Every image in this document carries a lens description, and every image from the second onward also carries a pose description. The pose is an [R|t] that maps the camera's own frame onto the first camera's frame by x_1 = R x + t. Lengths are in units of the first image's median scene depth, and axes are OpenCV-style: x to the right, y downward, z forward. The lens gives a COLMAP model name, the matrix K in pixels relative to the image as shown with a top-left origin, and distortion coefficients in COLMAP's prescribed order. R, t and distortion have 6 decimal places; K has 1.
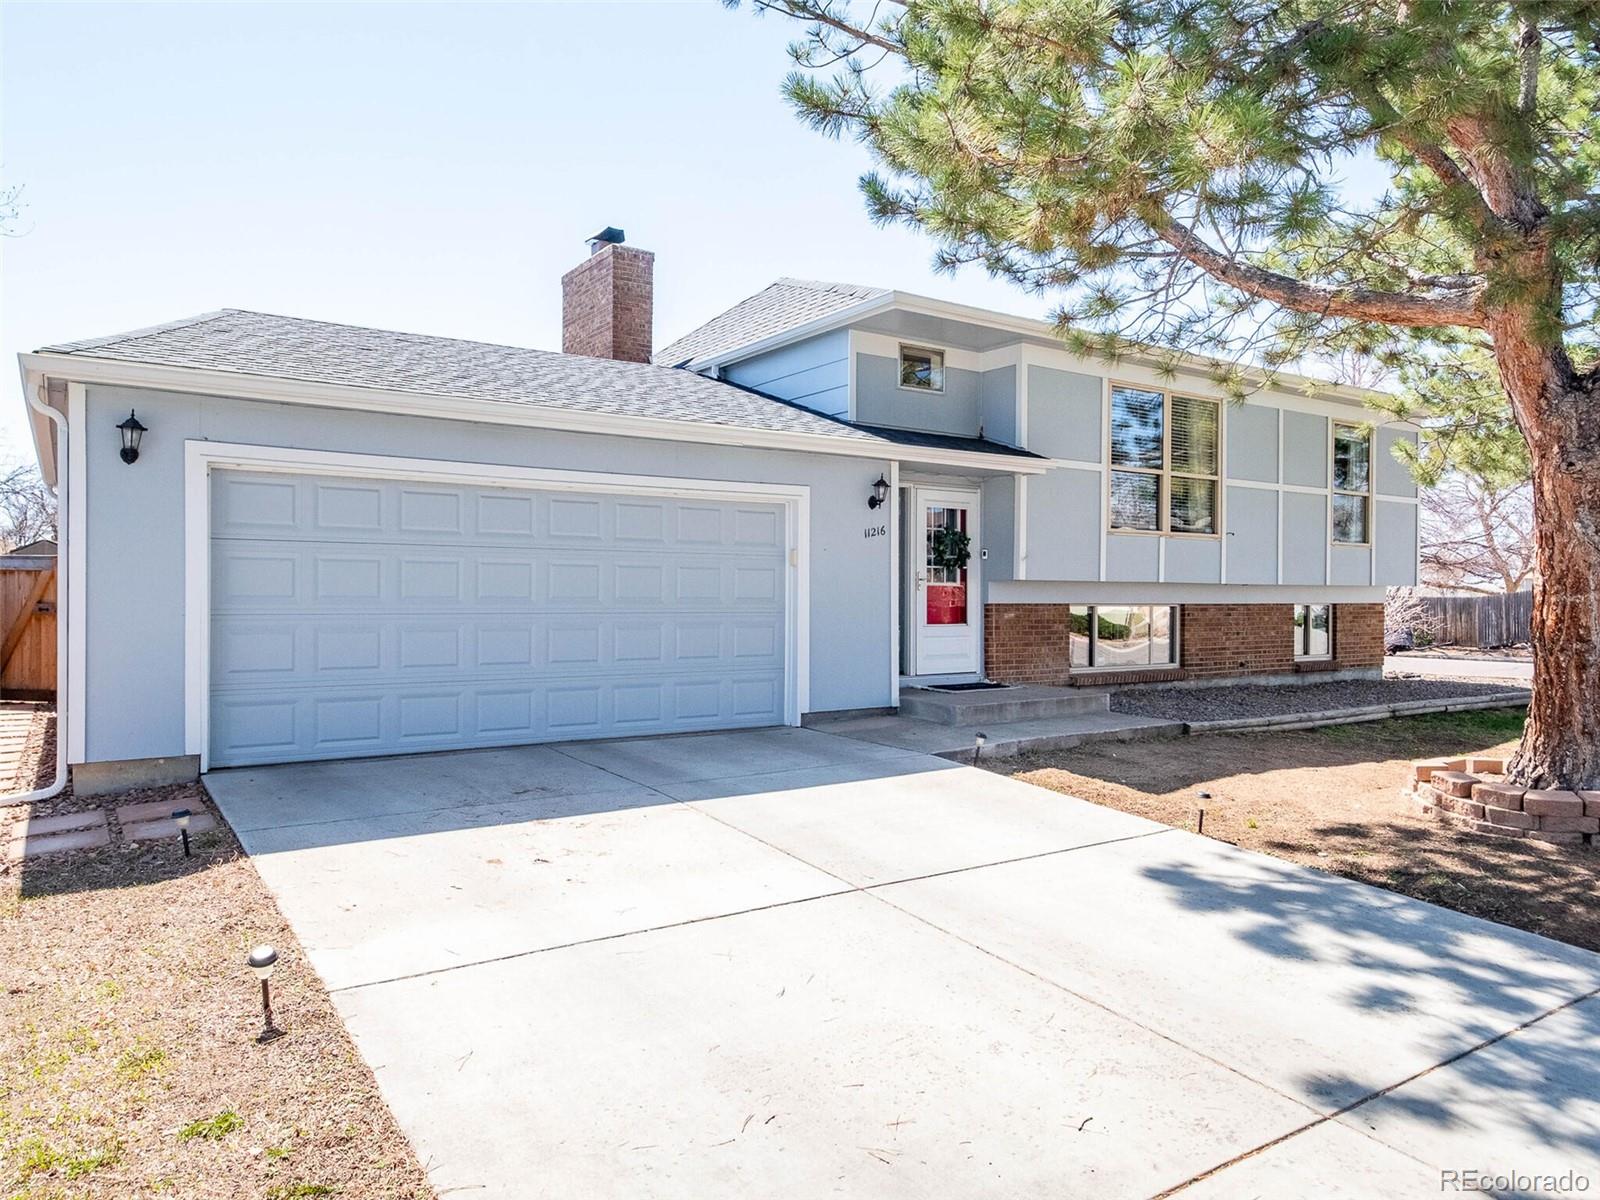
lens RADIAL K [[987.5, 0, 800.8], [0, 987.5, 601.3], [0, 0, 1]] dist [-0.003286, -0.000345]
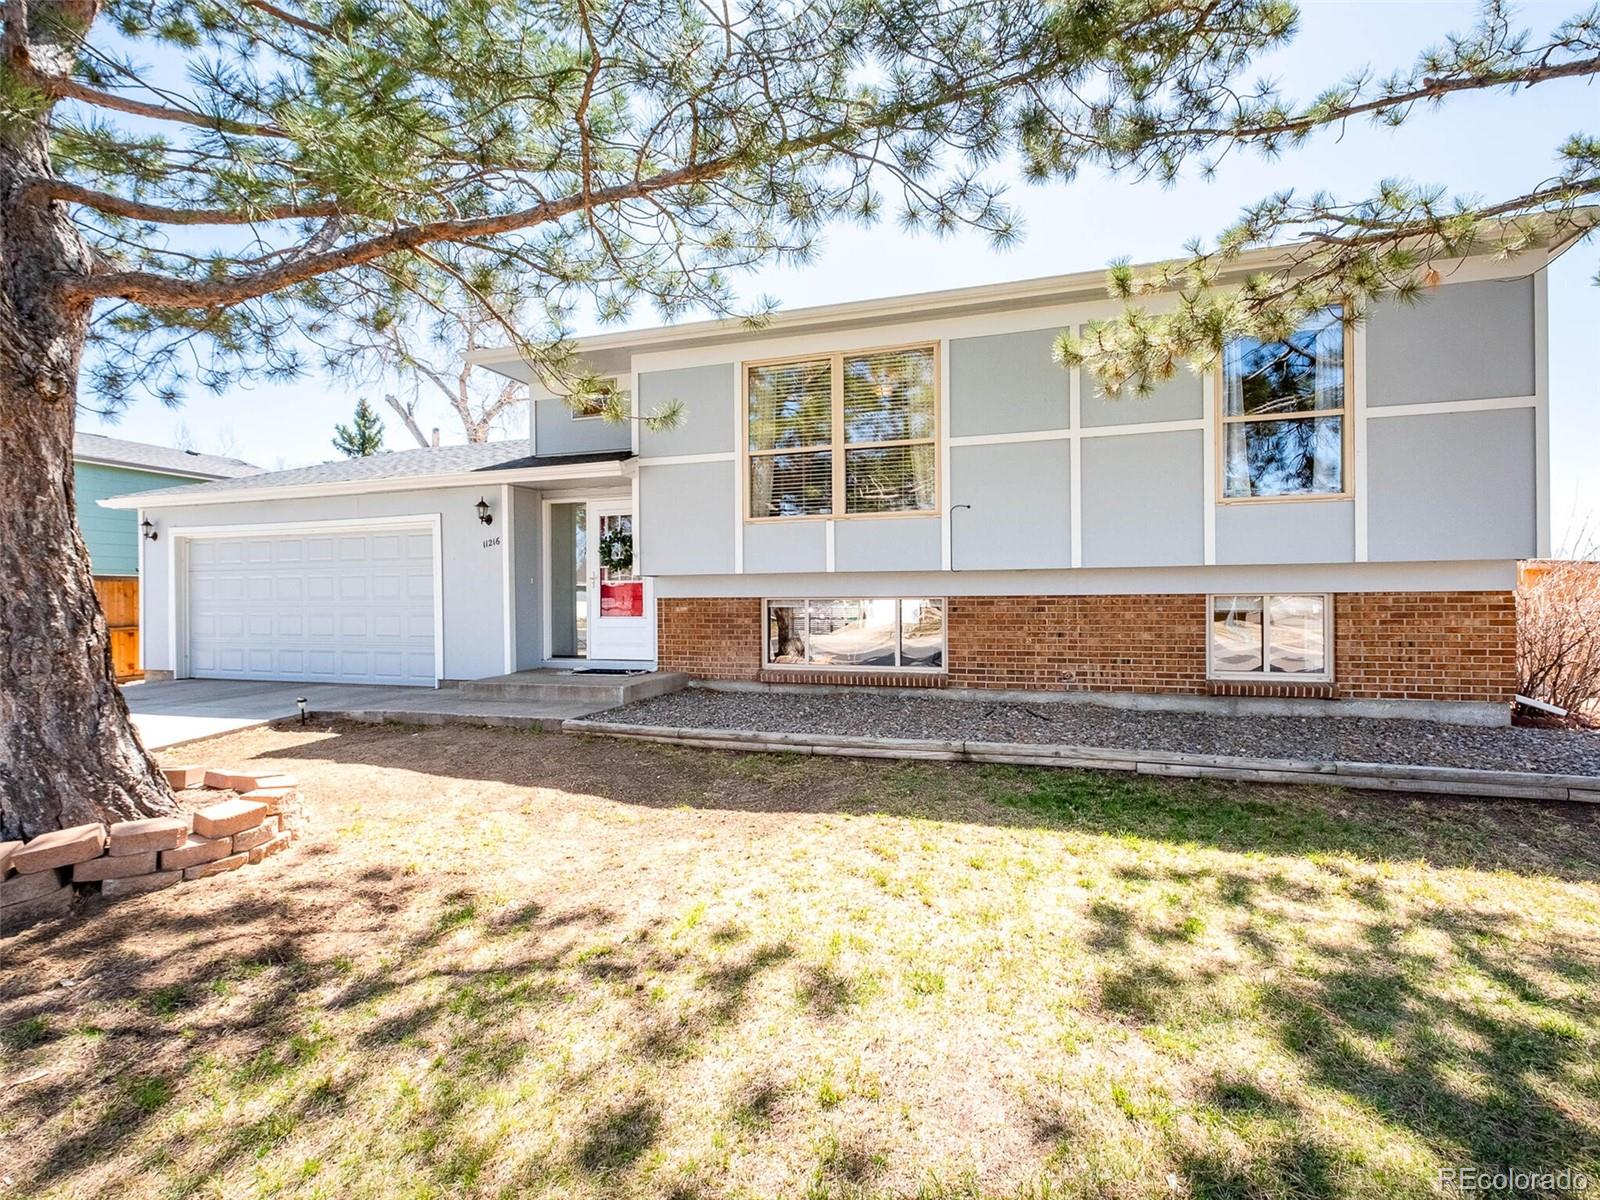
lens RADIAL K [[783.0, 0, 800.0], [0, 783.0, 601.4], [0, 0, 1]] dist [-0.015548, -0.000090]
pose [[0.641437, -0.002196, -0.767173, 0.907677], [0.008815, 0.999951, 0.004509, 0.003457], [0.767125, -0.009655, 0.641425, 0.546169]]
